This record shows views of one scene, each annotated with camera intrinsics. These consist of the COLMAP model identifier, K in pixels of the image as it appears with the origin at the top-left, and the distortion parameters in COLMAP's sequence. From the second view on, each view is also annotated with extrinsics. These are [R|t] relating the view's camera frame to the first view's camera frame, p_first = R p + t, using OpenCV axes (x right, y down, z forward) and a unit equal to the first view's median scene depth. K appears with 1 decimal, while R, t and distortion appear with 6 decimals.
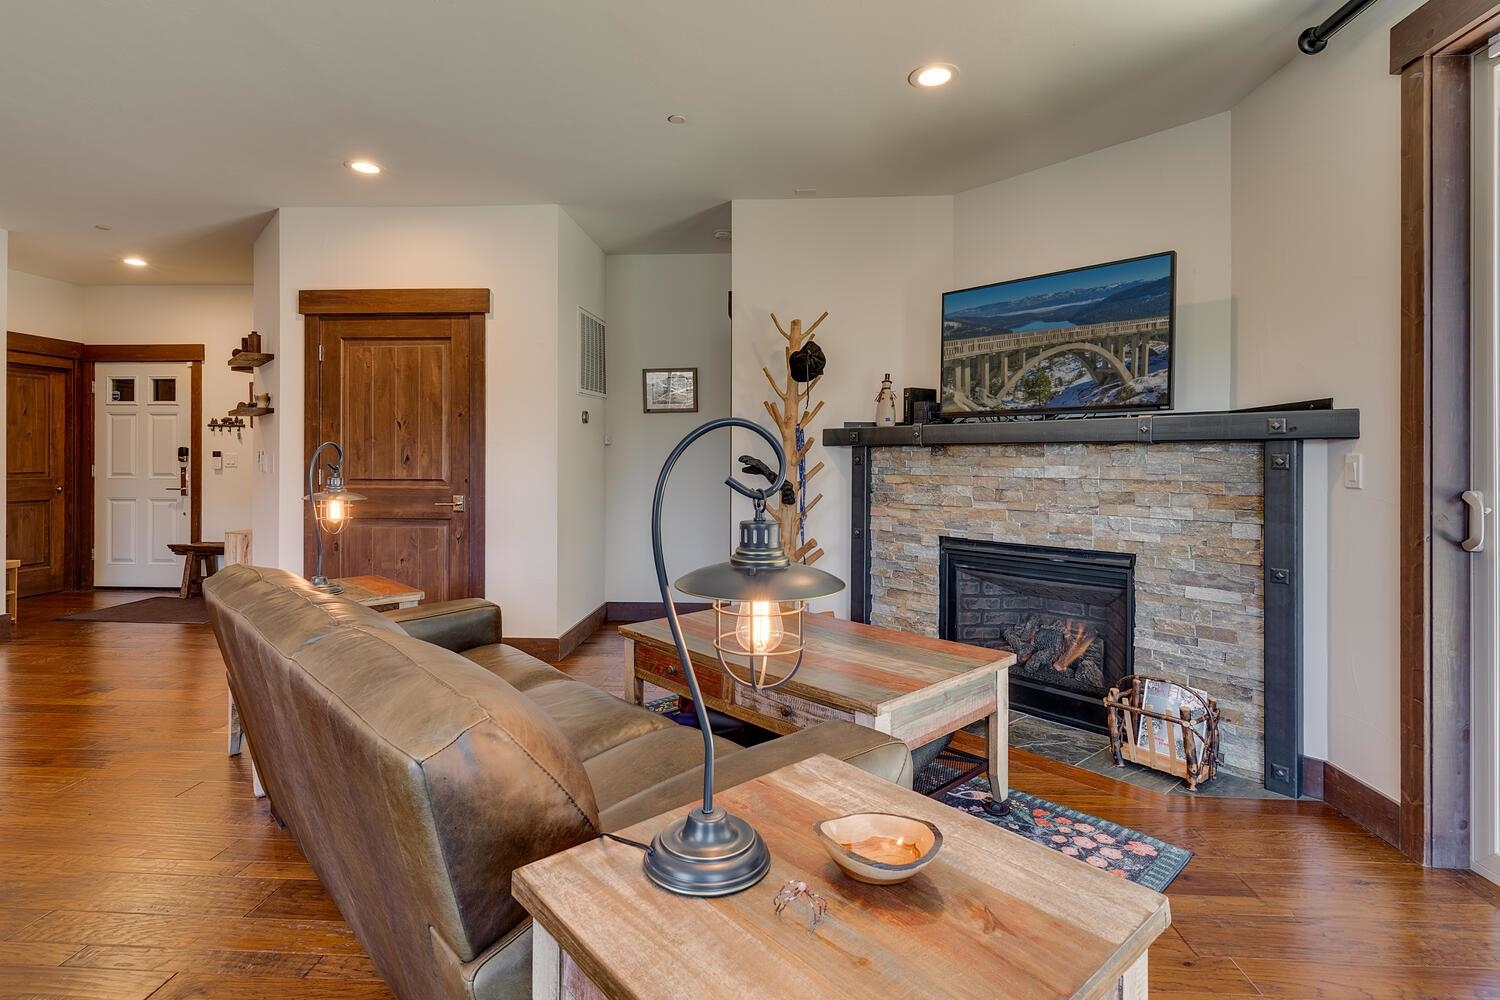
lens RADIAL K [[727.5, 0, 751.7], [0, 727.5, 460.6], [0, 0, 1]] dist [0.002828, -0.001474]
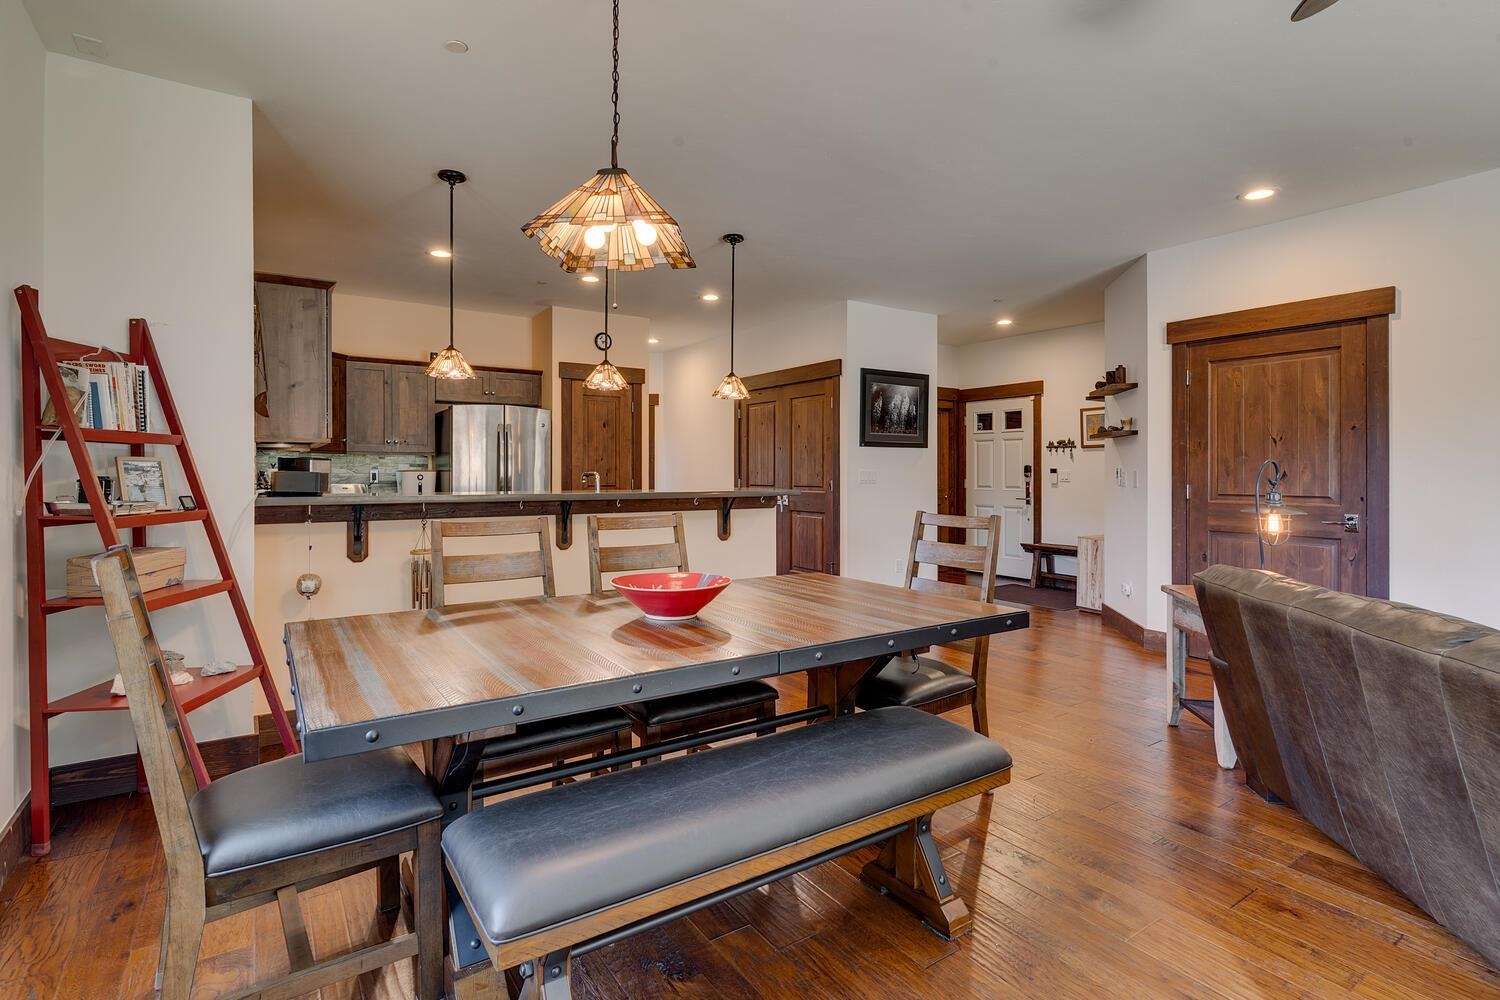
lens RADIAL K [[727.5, 0, 742.5], [0, 727.5, 470.9], [0, 0, 1]] dist [0.002828, -0.001474]
pose [[0.599393, -0.004785, -0.800440, -0.145138], [-0.000354, 0.999980, -0.006243, -0.001966], [0.800455, 0.004025, 0.599380, -0.215953]]
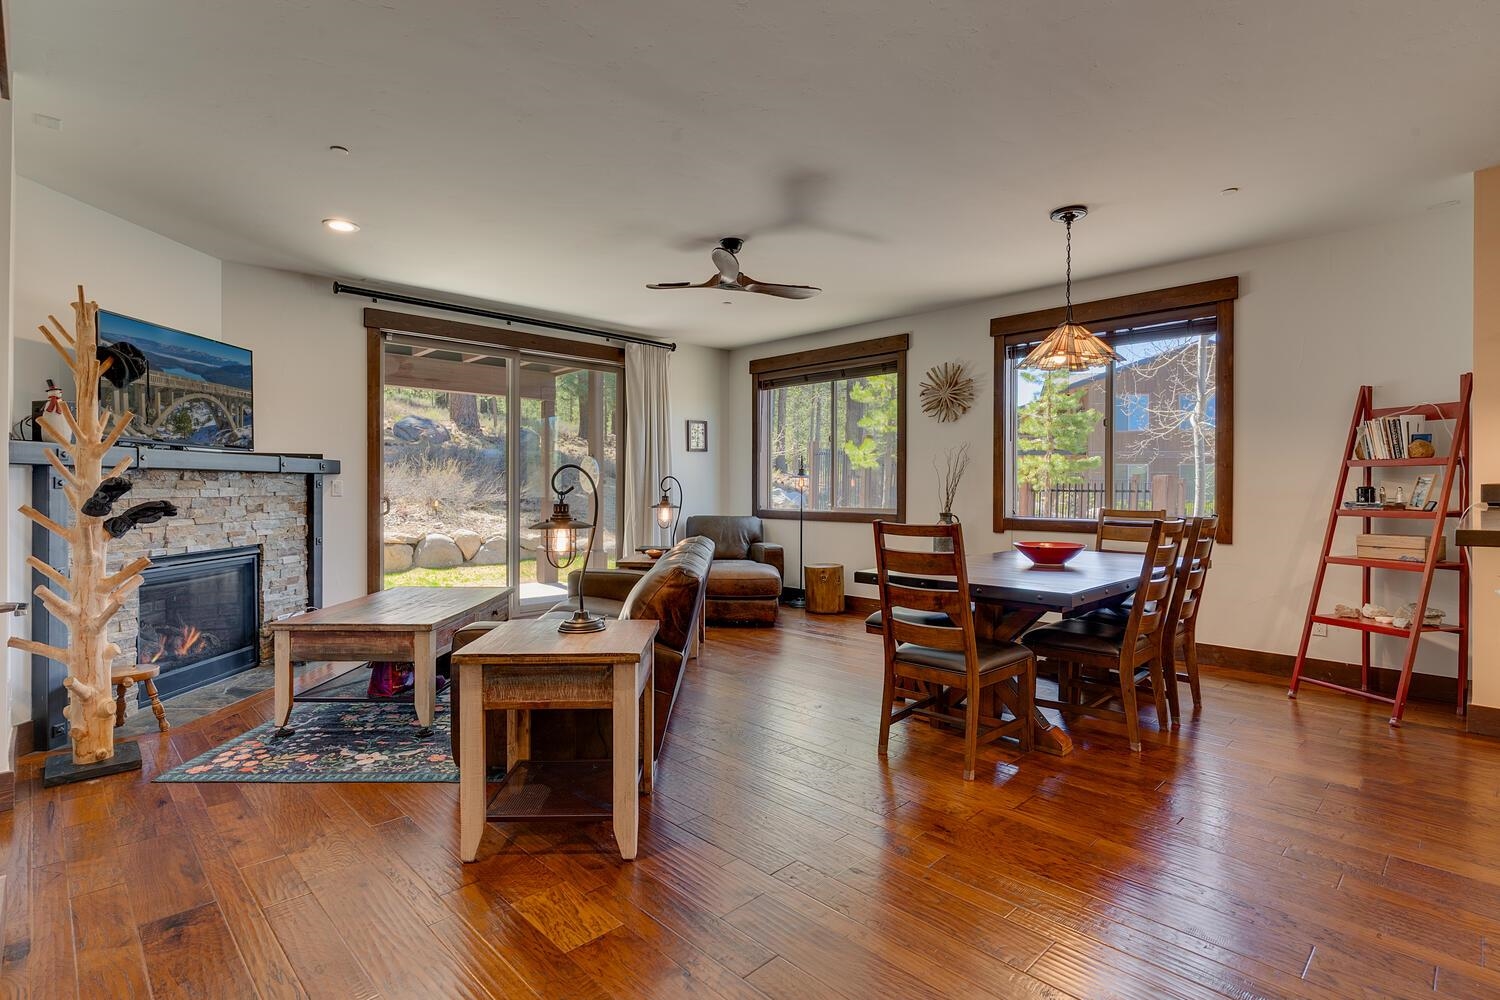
lens RADIAL K [[727.5, 0, 753.1], [0, 727.5, 494.1], [0, 0, 1]] dist [0.002828, -0.001474]
pose [[-0.746625, -0.012275, 0.665132, -1.028313], [-0.003240, 0.999885, 0.014817, -0.003214], [-0.665237, 0.008908, -0.746579, 1.163246]]
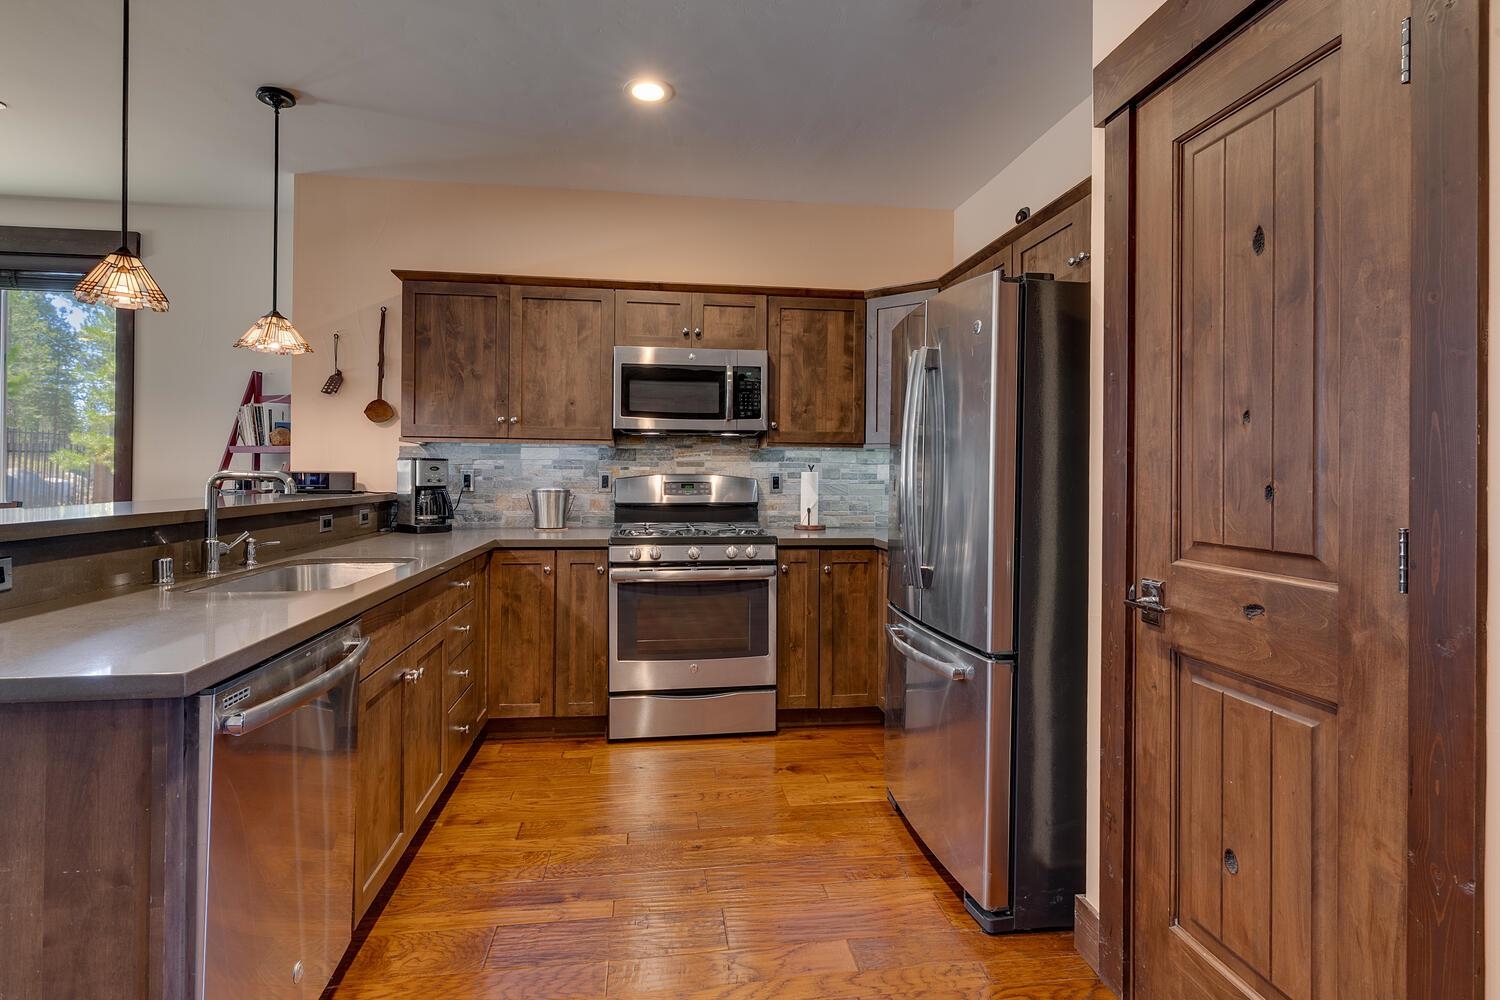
lens RADIAL K [[727.5, 0, 758.3], [0, 727.5, 474.5], [0, 0, 1]] dist [0.002828, -0.001474]
pose [[-0.980285, -0.011112, -0.197276, -1.529522], [-0.011328, 0.999936, -0.000034, -0.008765], [0.197264, 0.002202, -0.980348, 0.928069]]
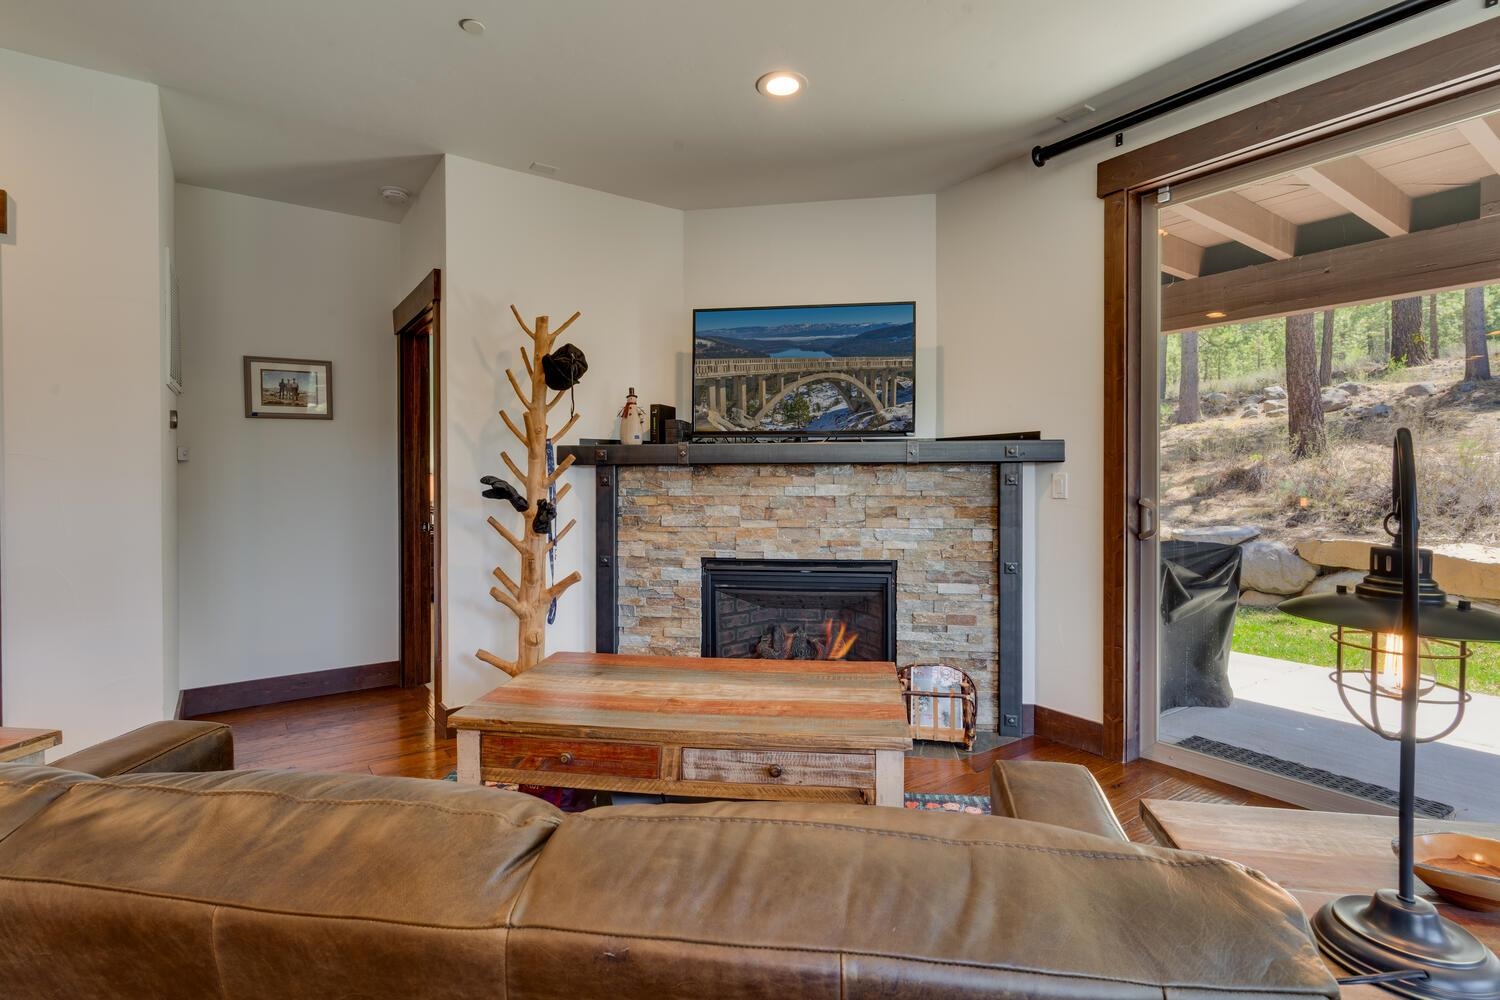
lens RADIAL K [[727.5, 0, 736.8], [0, 727.5, 482.6], [0, 0, 1]] dist [0.002828, -0.001474]
pose [[0.782623, -0.011643, 0.622387, -0.308754], [0.008252, 0.999931, 0.008329, -0.005117], [-0.622442, -0.001383, 0.782665, 0.202089]]
